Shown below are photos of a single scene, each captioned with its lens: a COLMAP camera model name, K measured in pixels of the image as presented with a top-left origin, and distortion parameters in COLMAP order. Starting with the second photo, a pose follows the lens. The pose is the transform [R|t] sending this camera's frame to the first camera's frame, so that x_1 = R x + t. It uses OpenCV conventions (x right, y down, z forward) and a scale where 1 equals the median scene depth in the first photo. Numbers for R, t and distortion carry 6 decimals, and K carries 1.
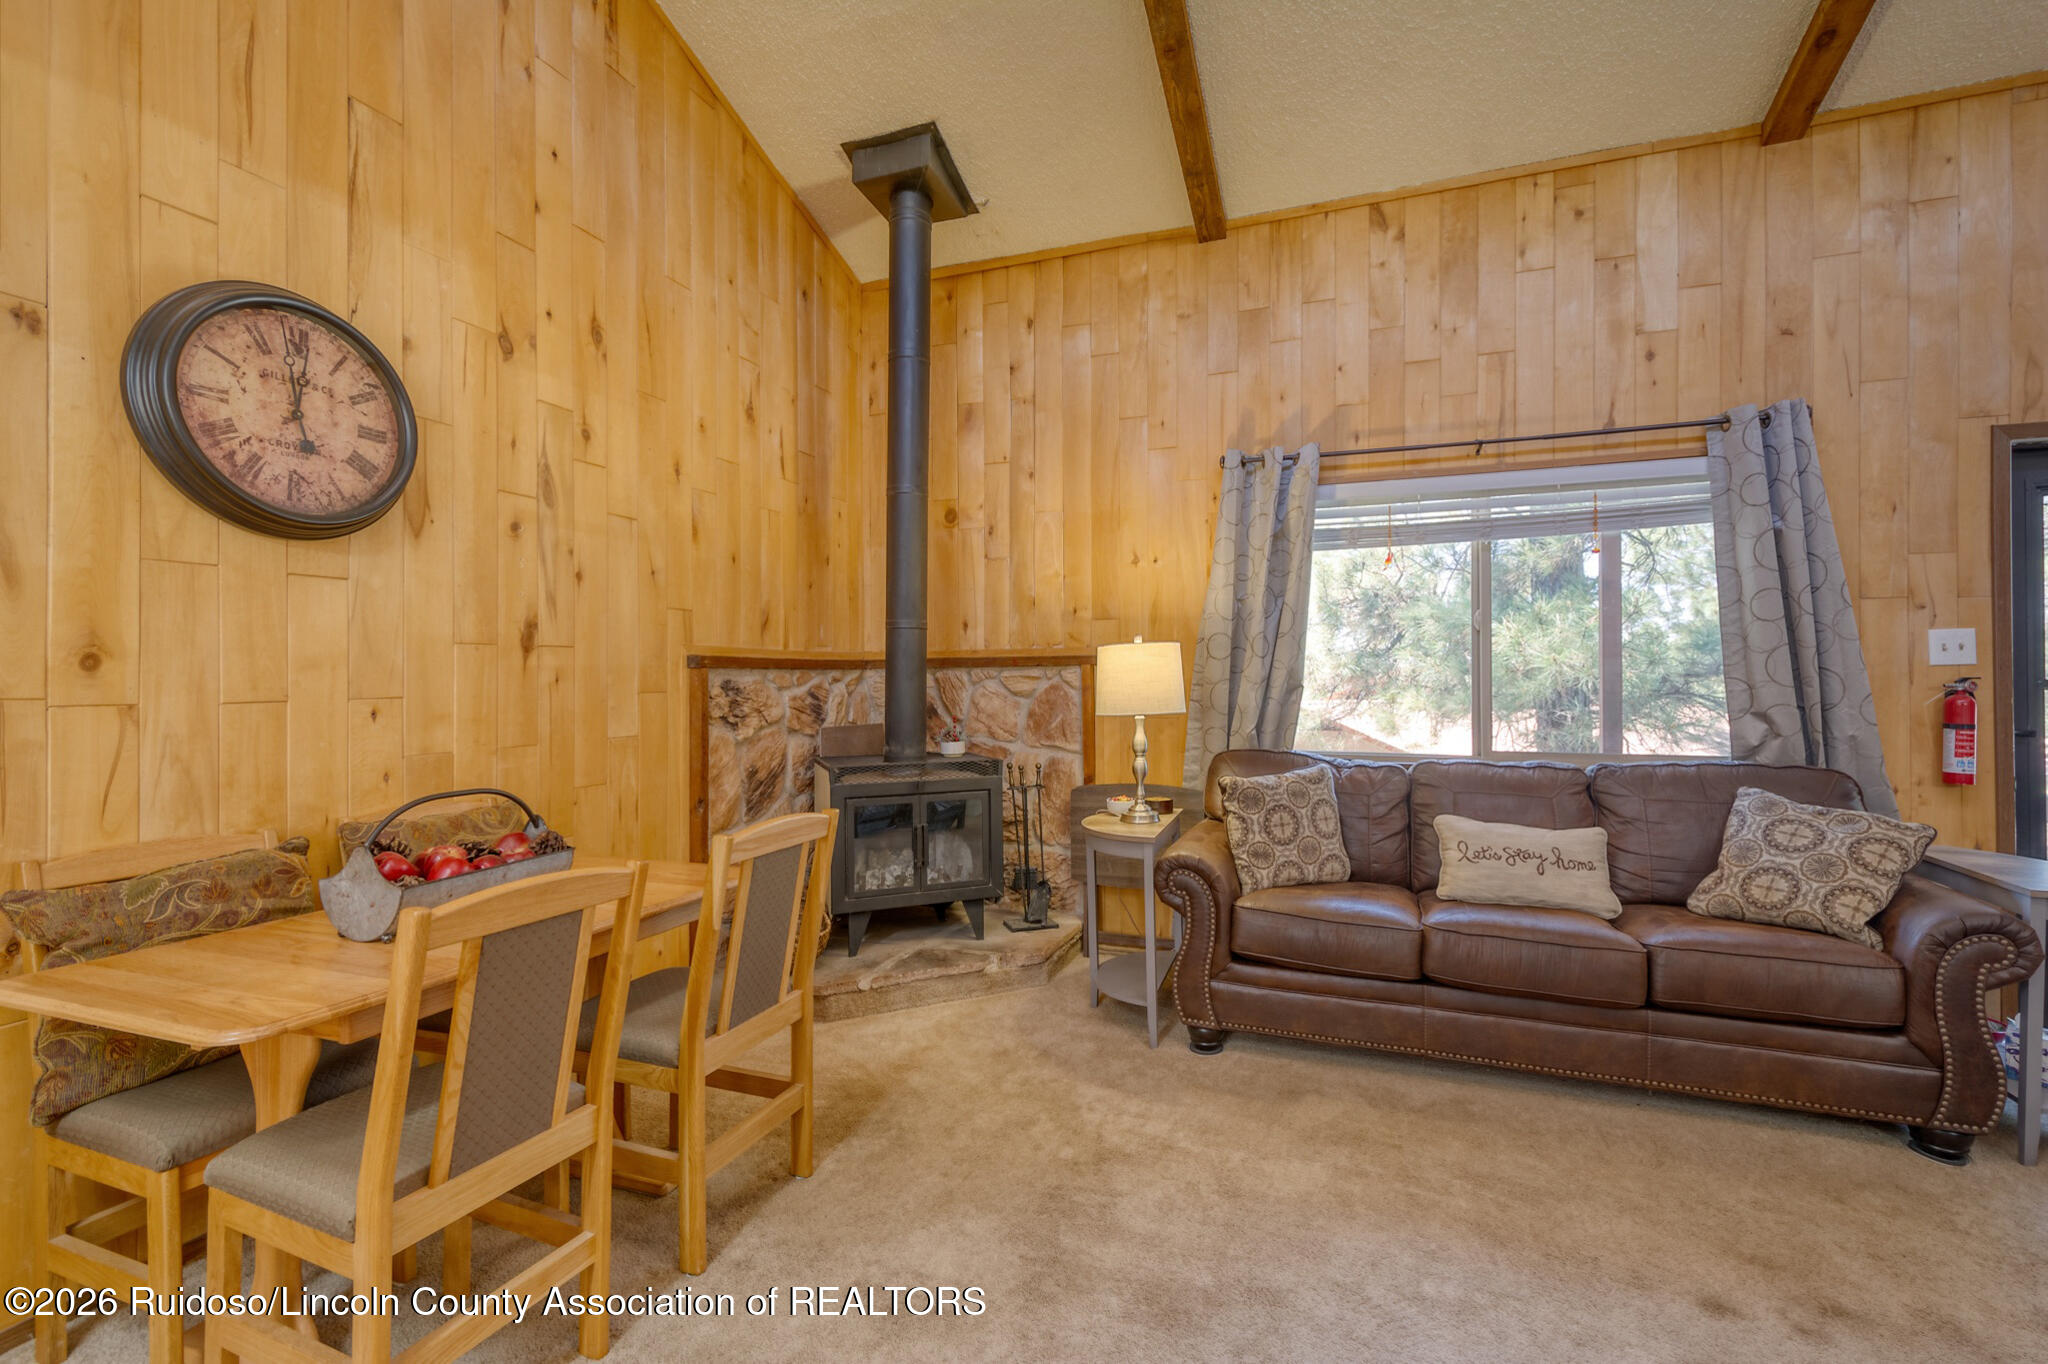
lens RADIAL K [[885.3, 0, 1047.2], [0, 885.3, 673.4], [0, 0, 1]] dist [0.016657, -0.007353]
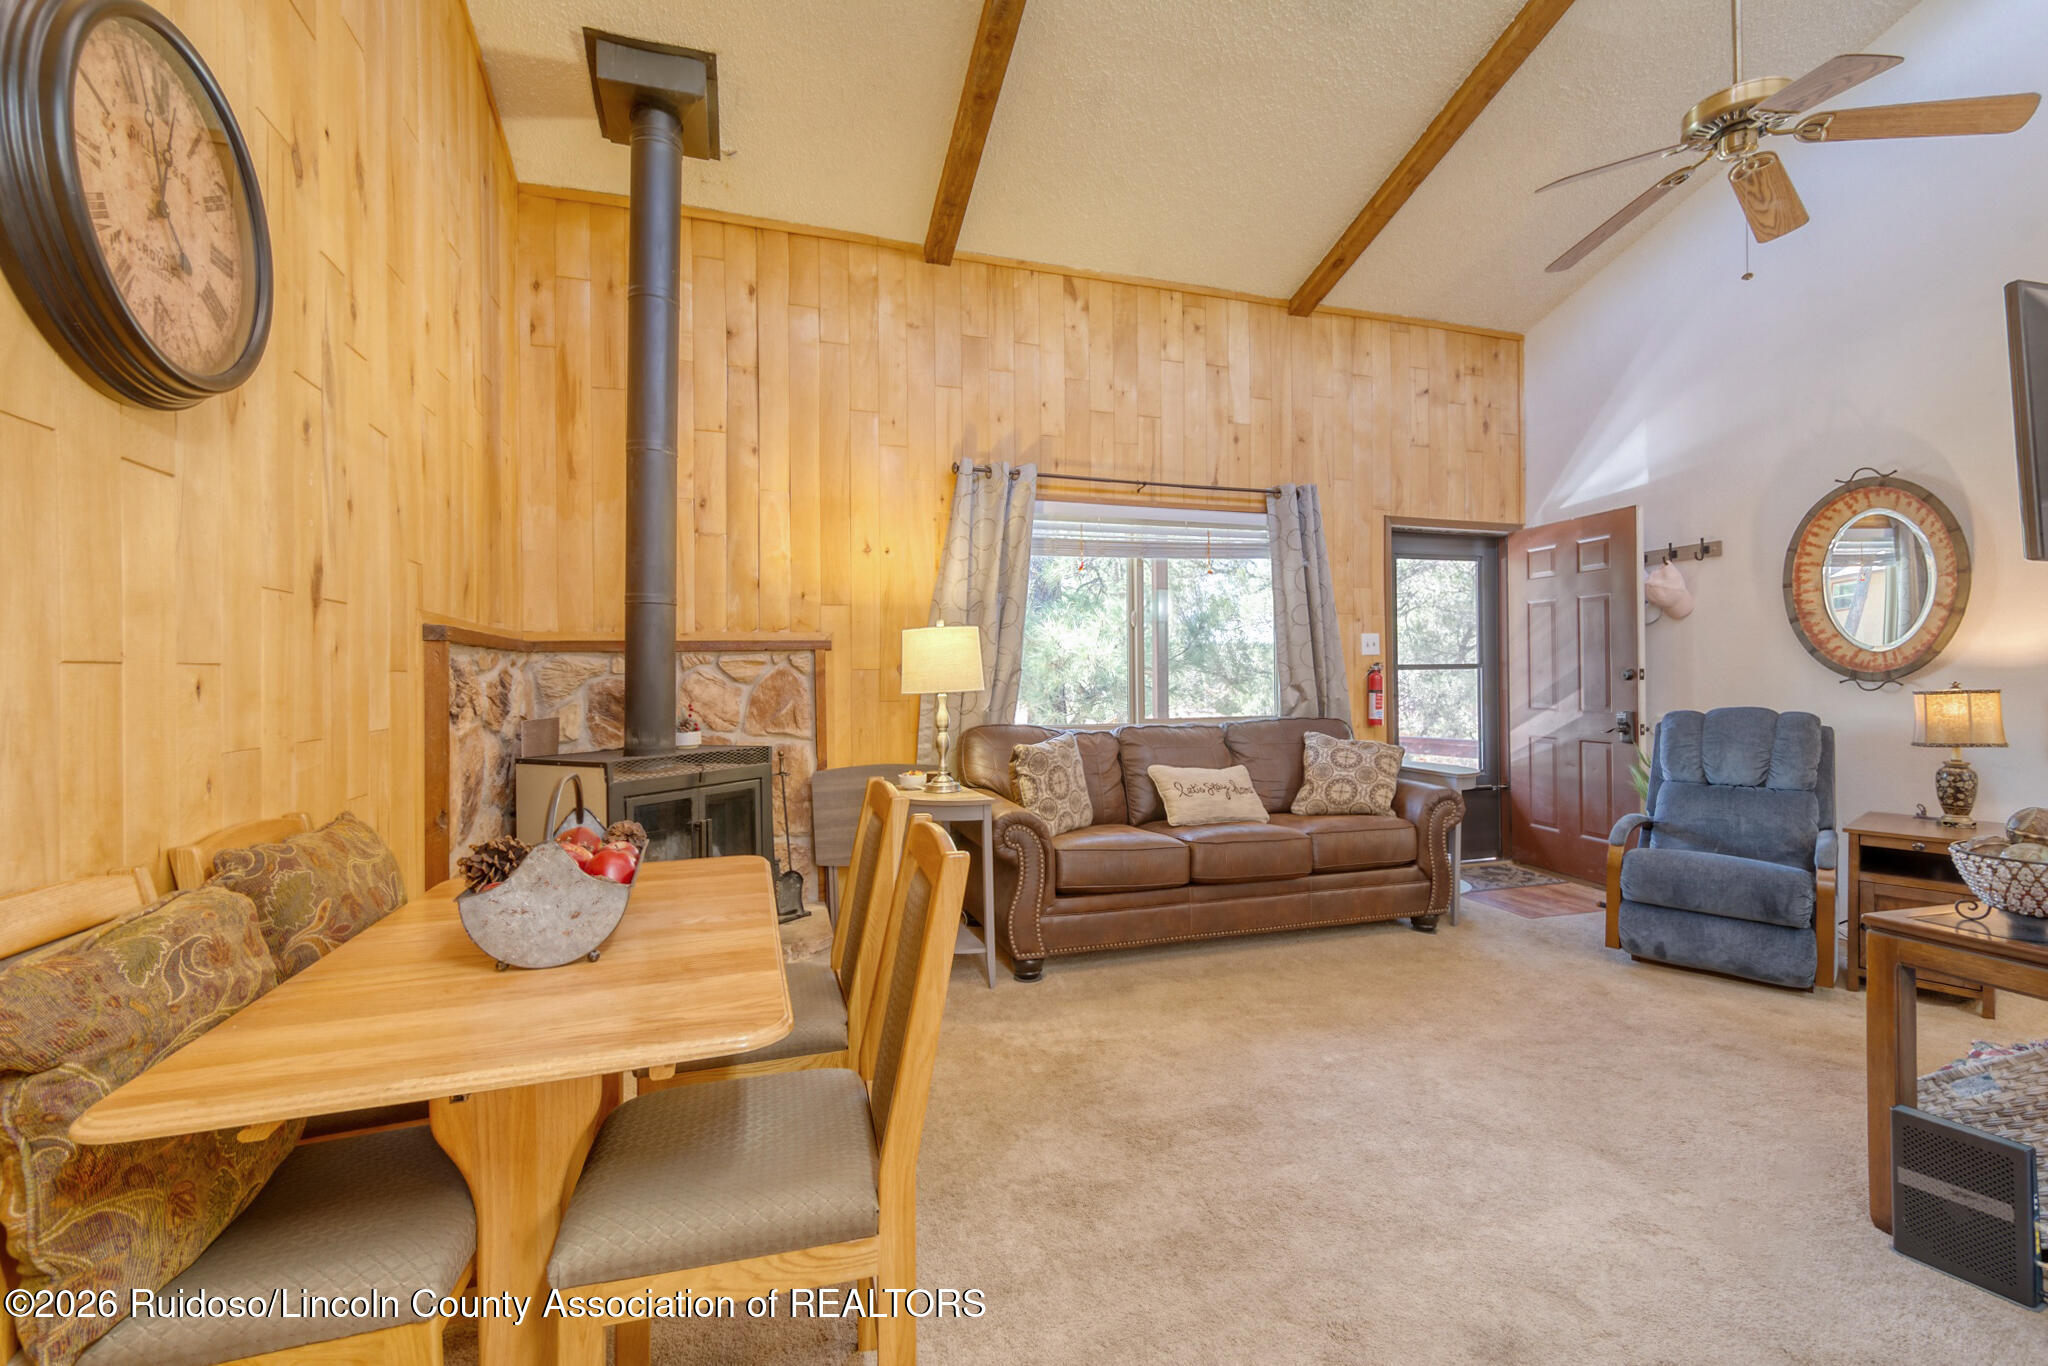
lens RADIAL K [[889.9, 0, 1047.1], [0, 889.9, 676.2], [0, 0, 1]] dist [0.013115, -0.006615]
pose [[0.779367, -0.002263, 0.626563, -0.477608], [0.004581, 0.999987, -0.002086, 0.028892], [-0.626551, 0.004496, 0.779368, 0.072180]]
